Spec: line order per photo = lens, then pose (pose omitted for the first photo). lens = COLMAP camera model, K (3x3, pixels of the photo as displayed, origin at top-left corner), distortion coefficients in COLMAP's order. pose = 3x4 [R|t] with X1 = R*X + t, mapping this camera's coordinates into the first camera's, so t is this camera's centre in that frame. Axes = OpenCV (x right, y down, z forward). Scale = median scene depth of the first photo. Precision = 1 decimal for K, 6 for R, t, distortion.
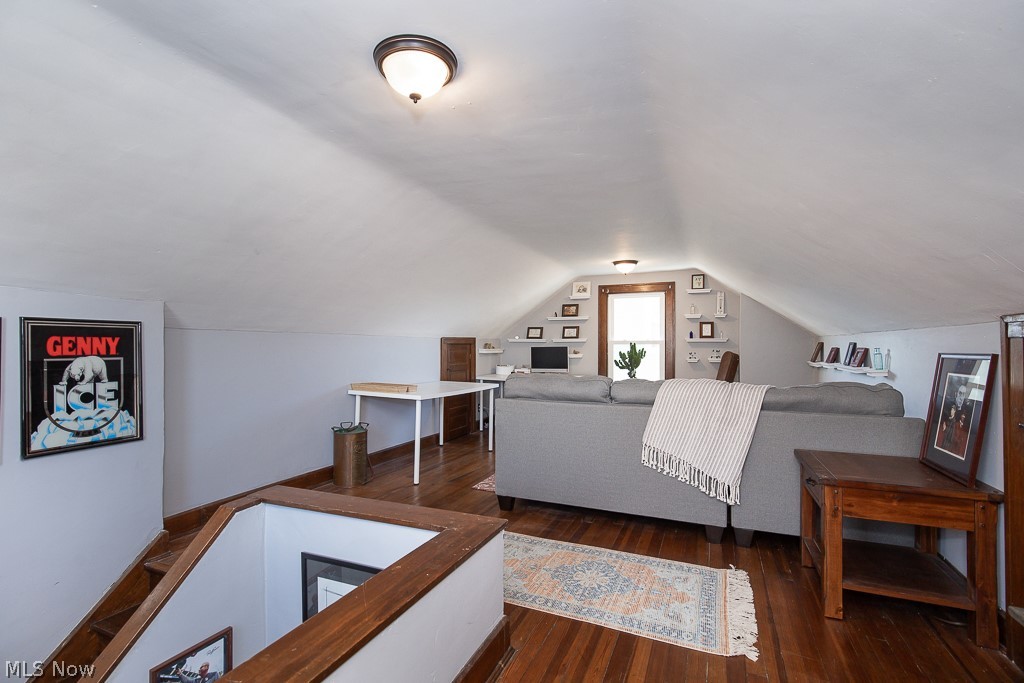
lens RADIAL K [[462.1, 0, 510.9], [0, 462.1, 341.9], [0, 0, 1]] dist [-0.006855, -0.001267]
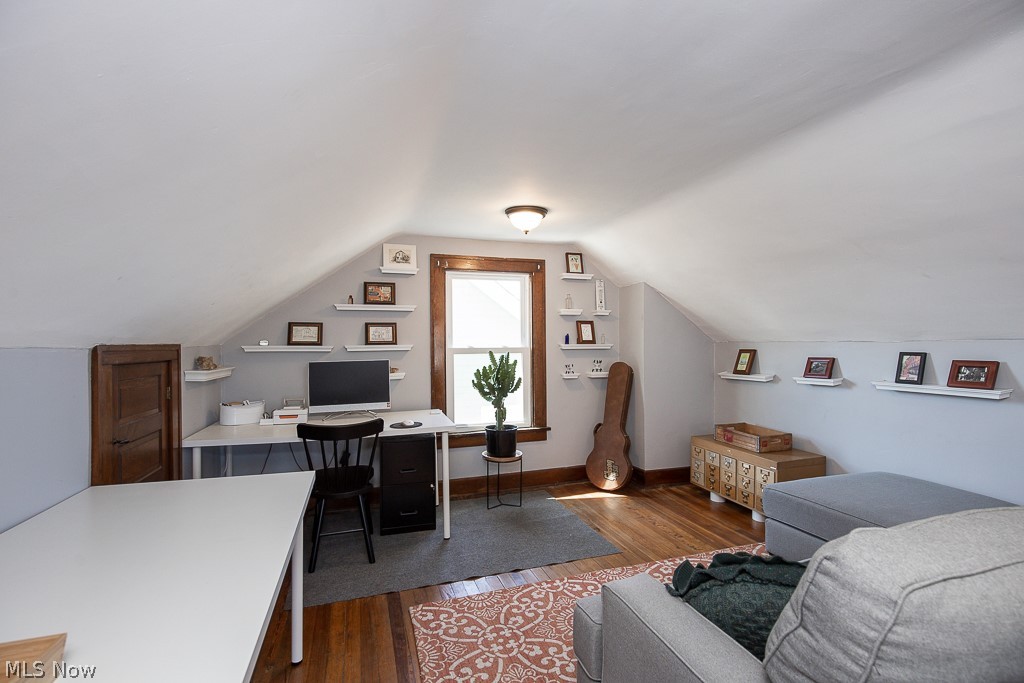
lens RADIAL K [[462.1, 0, 515.6], [0, 462.1, 343.5], [0, 0, 1]] dist [-0.006855, -0.001267]
pose [[0.745393, -0.003229, 0.666618, -0.120032], [0.004838, 0.999988, -0.000565, -0.007828], [-0.666608, 0.003647, 0.745399, 0.496059]]
